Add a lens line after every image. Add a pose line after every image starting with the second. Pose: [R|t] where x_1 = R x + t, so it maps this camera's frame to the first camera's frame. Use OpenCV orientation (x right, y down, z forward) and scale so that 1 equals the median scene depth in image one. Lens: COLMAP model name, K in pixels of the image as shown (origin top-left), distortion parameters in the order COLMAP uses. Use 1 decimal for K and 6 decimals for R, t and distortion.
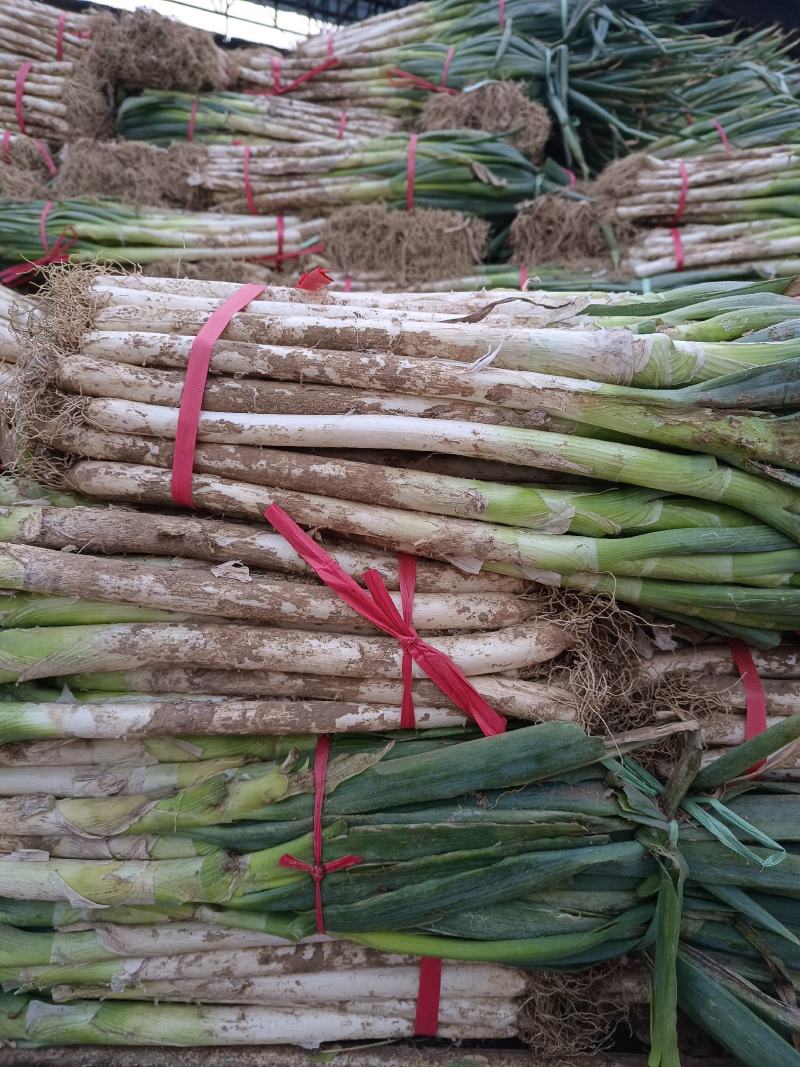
lens RADIAL K [[753.0, 0, 349.6], [0, 753.0, 533.2], [0, 0, 1]] dist [0.000174, -0.001130]
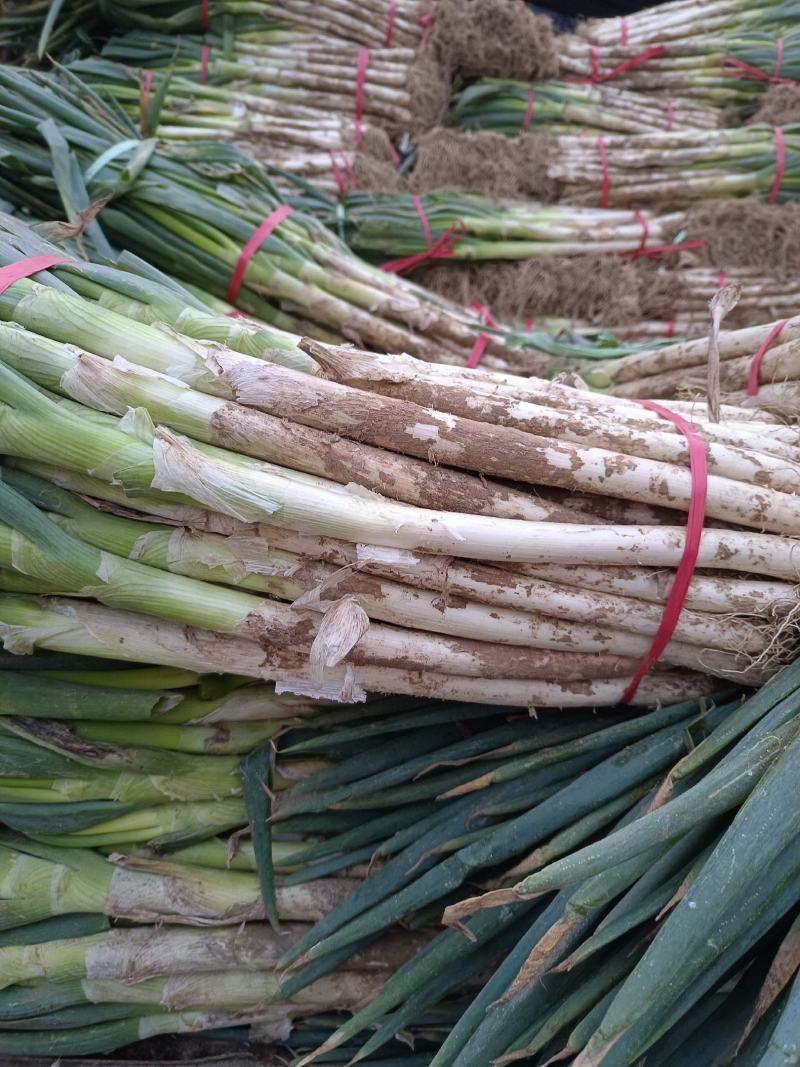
lens RADIAL K [[753.0, 0, 349.6], [0, 753.0, 533.2], [0, 0, 1]] dist [0.000174, -0.001130]
pose [[0.999887, -0.002153, 0.014858, -0.469353], [0.001907, 0.999862, 0.016515, -0.016823], [-0.014892, -0.016484, 0.999753, 0.018977]]
